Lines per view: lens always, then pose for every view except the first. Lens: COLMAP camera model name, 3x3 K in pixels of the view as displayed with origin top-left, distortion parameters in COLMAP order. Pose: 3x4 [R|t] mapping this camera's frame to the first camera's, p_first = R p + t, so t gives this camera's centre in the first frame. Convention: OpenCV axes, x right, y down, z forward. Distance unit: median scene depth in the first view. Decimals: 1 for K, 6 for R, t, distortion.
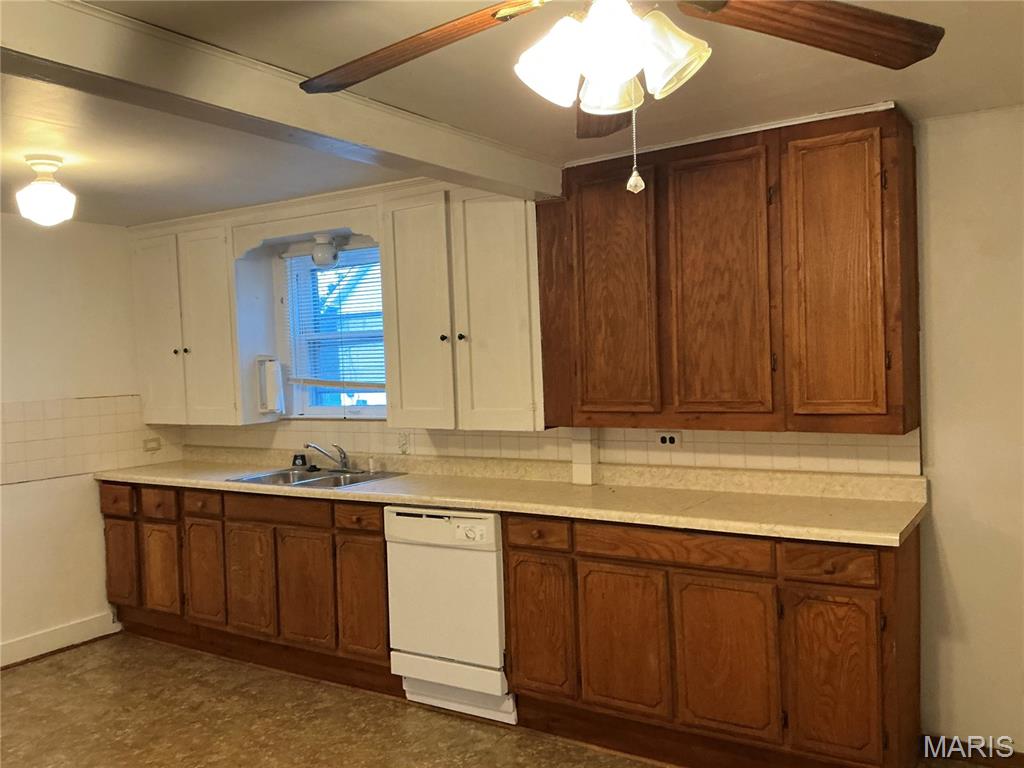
lens RADIAL K [[854.7, 0, 517.6], [0, 854.7, 379.5], [0, 0, 1]] dist [0.105230, -0.207068]
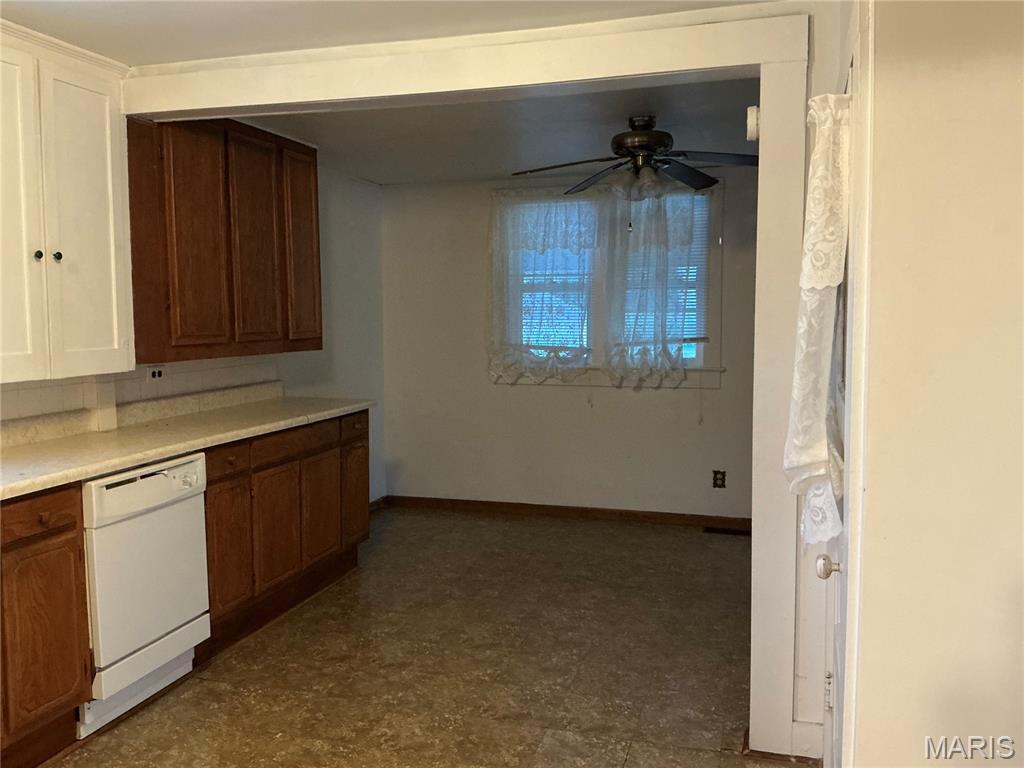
lens RADIAL K [[854.7, 0, 505.5], [0, 854.7, 386.6], [0, 0, 1]] dist [0.105230, -0.207068]
pose [[-0.265302, -0.054558, 0.962620, -1.026045], [0.037005, 0.997086, 0.066710, 0.032223], [-0.963455, 0.053320, -0.262510, 0.913355]]
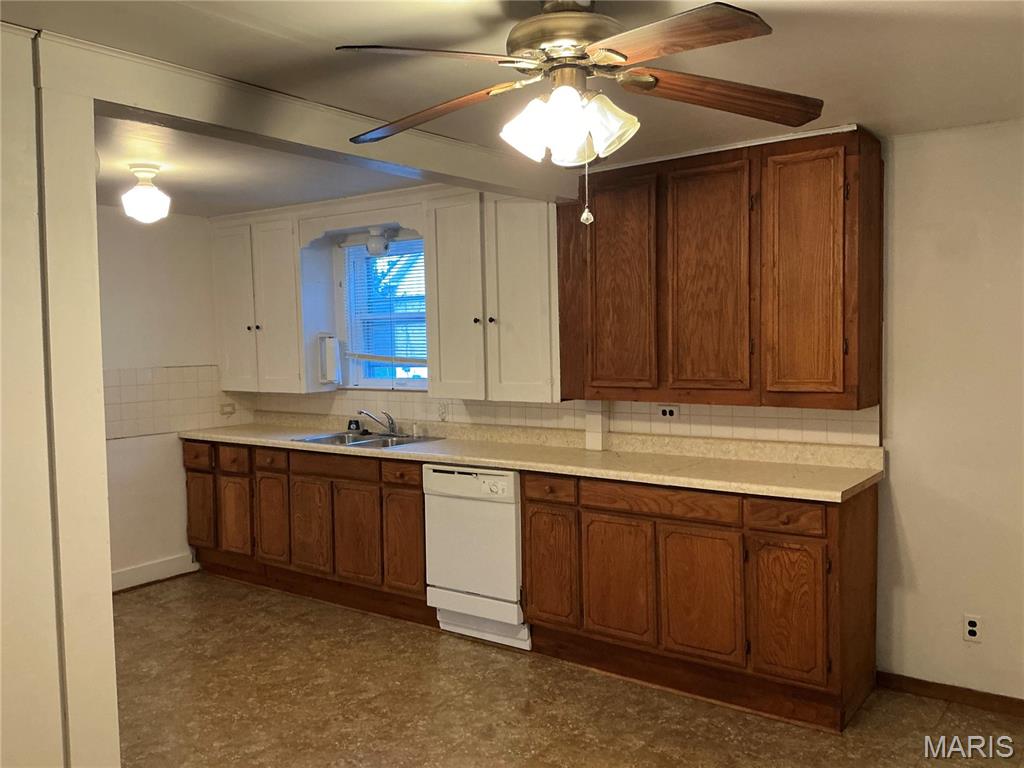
lens RADIAL K [[854.7, 0, 516.2], [0, 854.7, 377.5], [0, 0, 1]] dist [0.105230, -0.207068]
pose [[0.997479, 0.019119, -0.068334, 0.053020], [-0.017480, 0.999547, 0.024503, -0.001141], [0.068771, -0.023247, 0.997362, -0.166332]]
